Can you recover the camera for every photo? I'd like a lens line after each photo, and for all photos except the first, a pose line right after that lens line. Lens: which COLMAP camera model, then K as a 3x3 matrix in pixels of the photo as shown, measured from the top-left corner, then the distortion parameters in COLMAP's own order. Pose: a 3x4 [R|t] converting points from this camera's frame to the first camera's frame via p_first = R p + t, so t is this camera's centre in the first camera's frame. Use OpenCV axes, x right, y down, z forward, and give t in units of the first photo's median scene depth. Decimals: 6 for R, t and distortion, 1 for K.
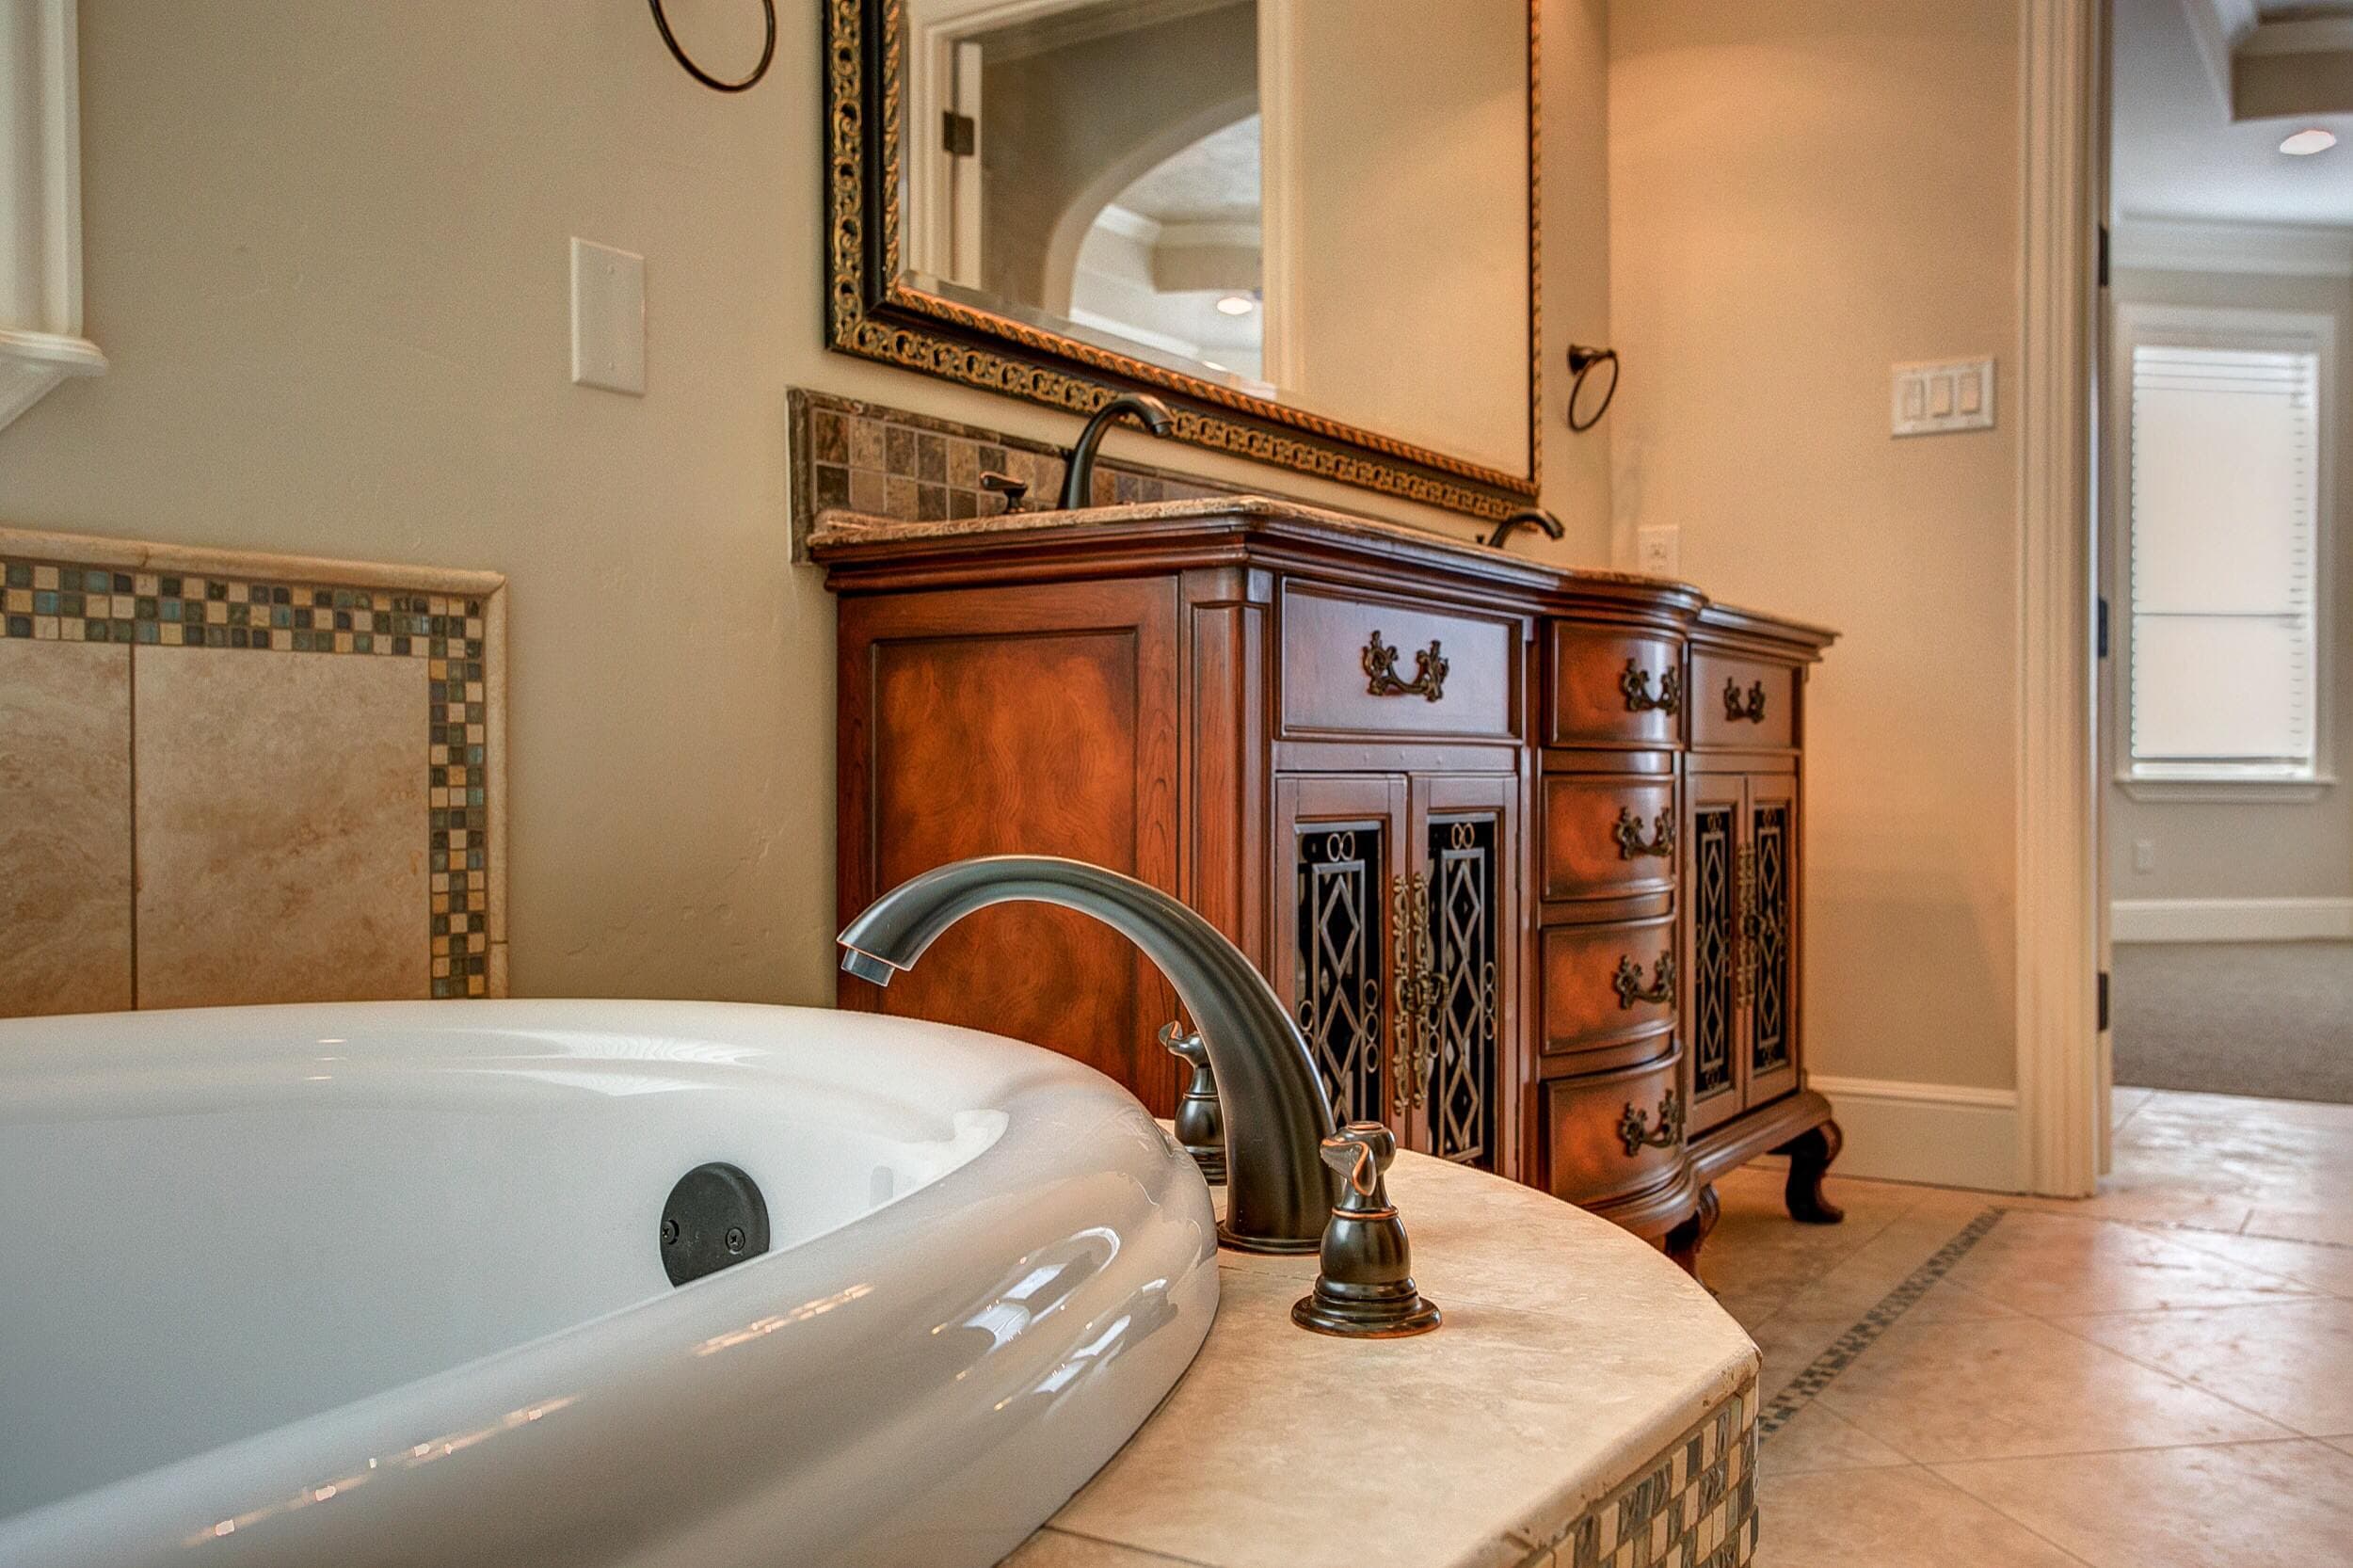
lens RADIAL K [[2027.4, 0, 1177.2], [0, 2027.4, 778.9], [0, 0, 1]] dist [0.002183, 0.007263]
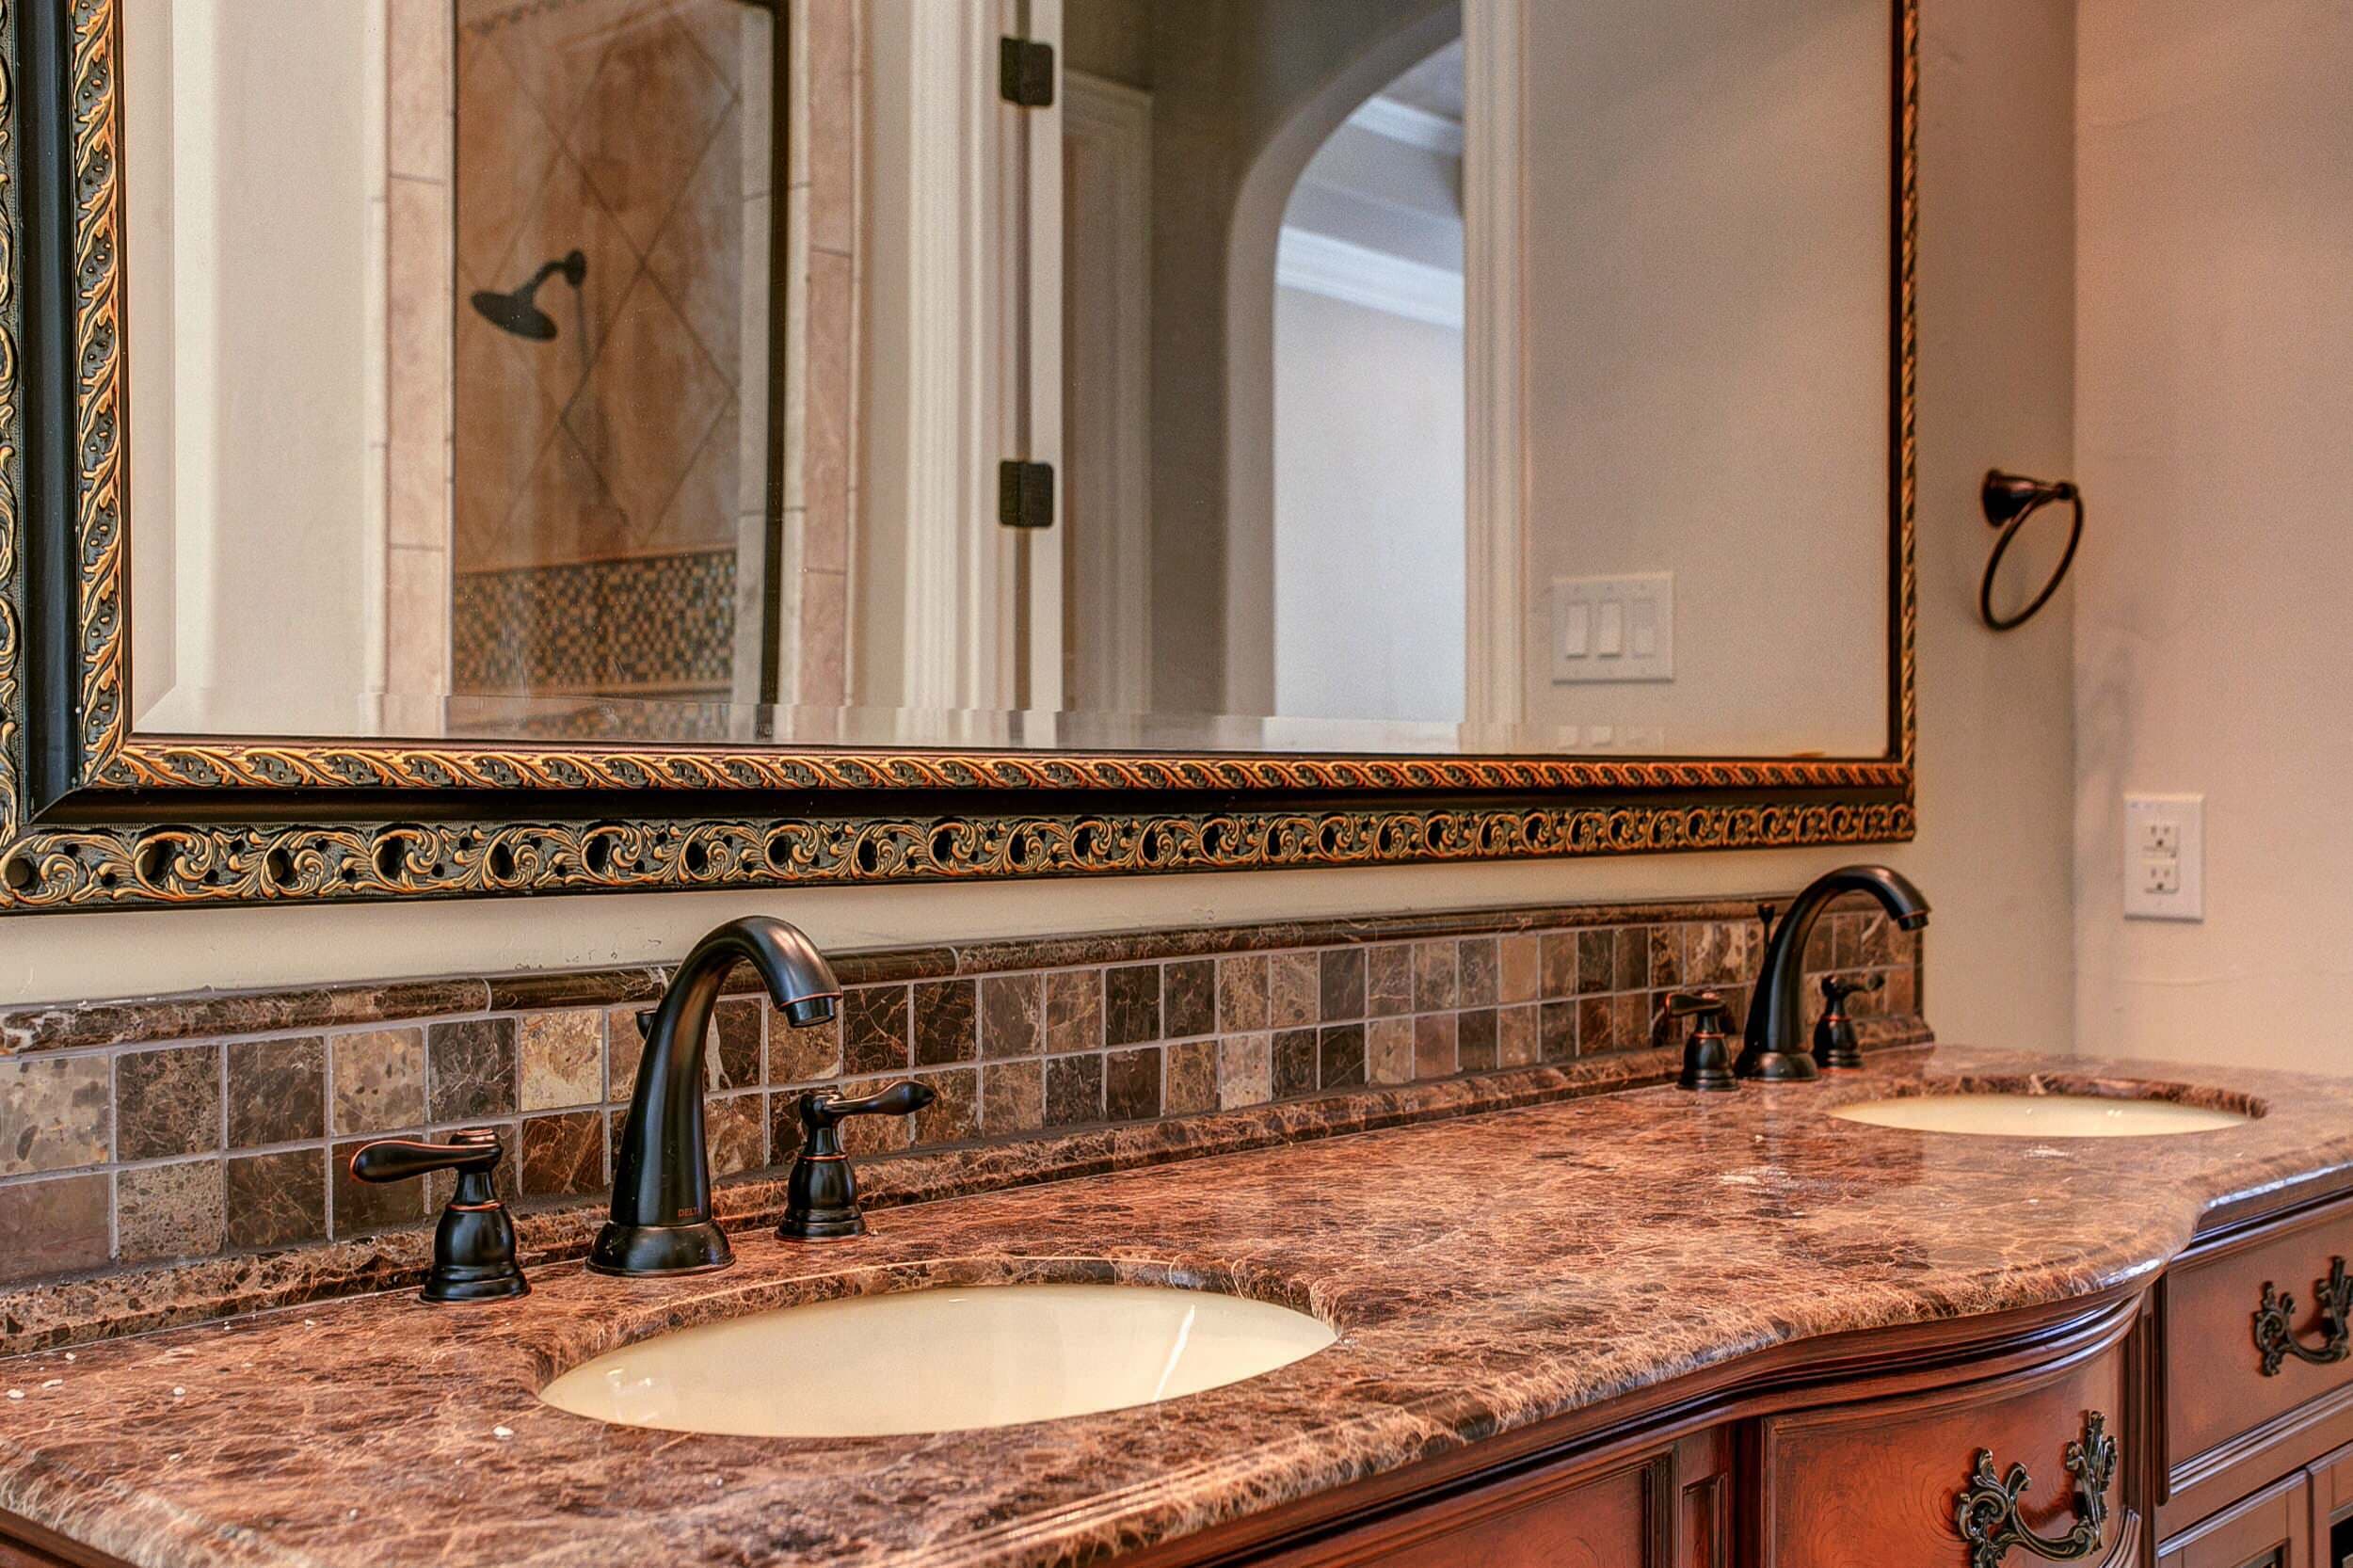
lens RADIAL K [[2561.4, 0, 1175.1], [0, 2561.4, 790.9], [0, 0, 1]] dist [0.038897, 0.000000]
pose [[0.985112, 0.006485, -0.171790, 0.140708], [-0.004487, 0.999918, 0.012017, -0.194530], [0.171854, -0.011068, 0.985060, 0.406843]]
